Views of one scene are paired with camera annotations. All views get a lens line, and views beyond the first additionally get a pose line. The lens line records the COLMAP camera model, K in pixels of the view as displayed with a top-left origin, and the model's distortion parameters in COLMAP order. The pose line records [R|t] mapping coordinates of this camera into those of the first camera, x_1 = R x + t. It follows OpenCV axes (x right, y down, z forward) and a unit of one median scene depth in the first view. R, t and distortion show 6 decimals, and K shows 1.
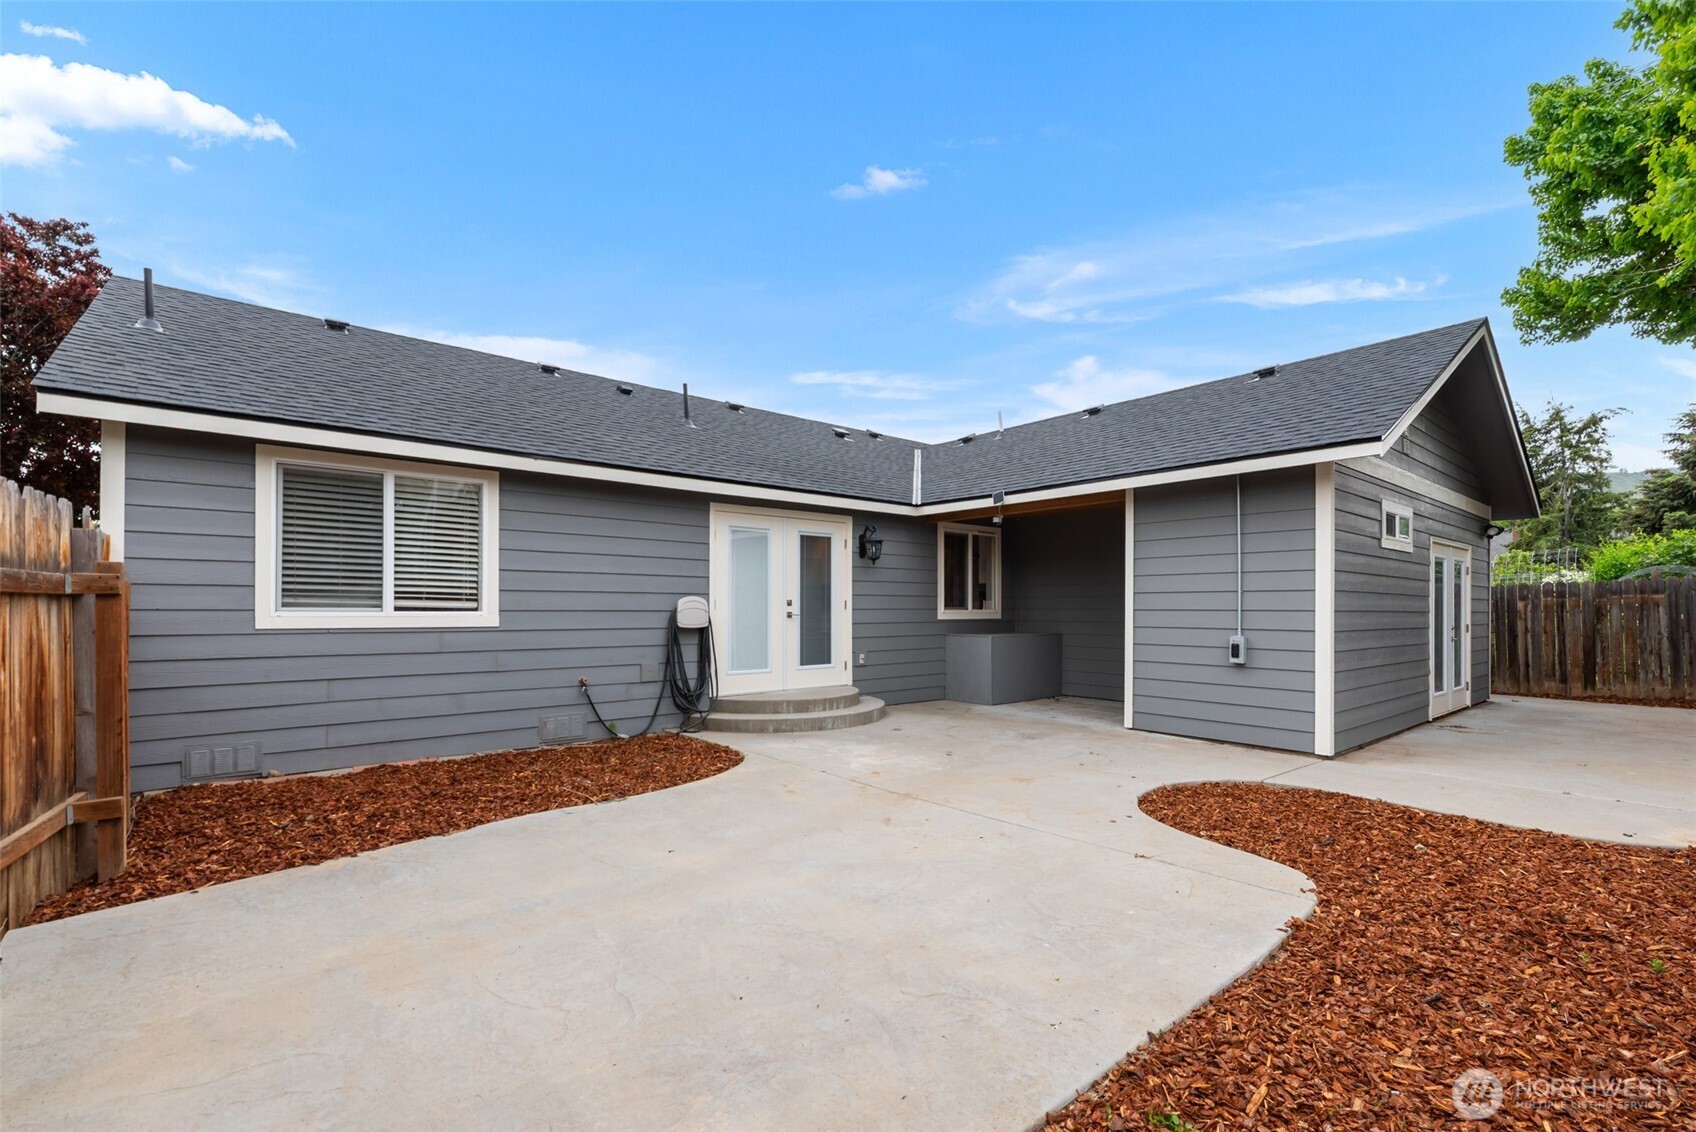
lens RADIAL K [[741.8, 0, 852.4], [0, 741.8, 584.2], [0, 0, 1]] dist [0.000229, 0.000419]
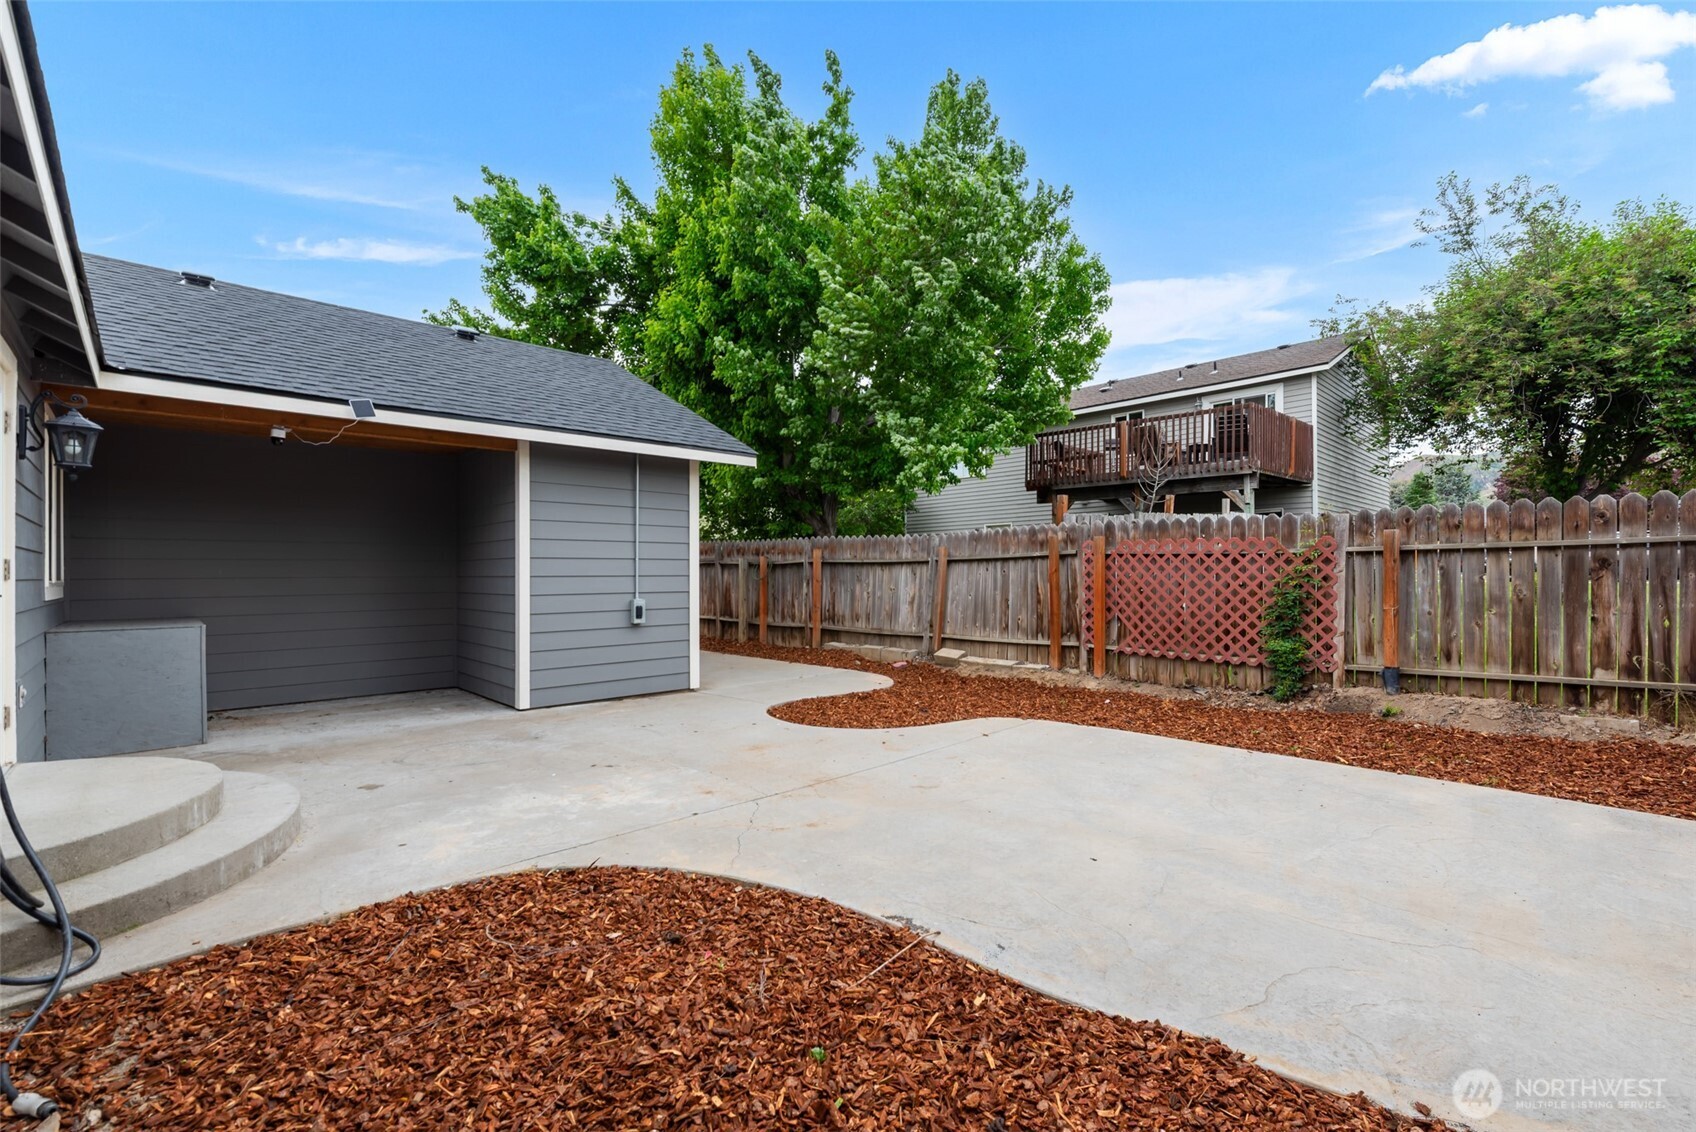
lens RADIAL K [[732.2, 0, 853.8], [0, 732.2, 557.7], [0, 0, 1]] dist [-0.000514, -0.000133]
pose [[-0.063111, 0.020364, 0.997799, -0.672311], [-0.025557, 0.999431, -0.022014, 0.027067], [-0.997679, -0.026890, -0.062555, 0.842347]]
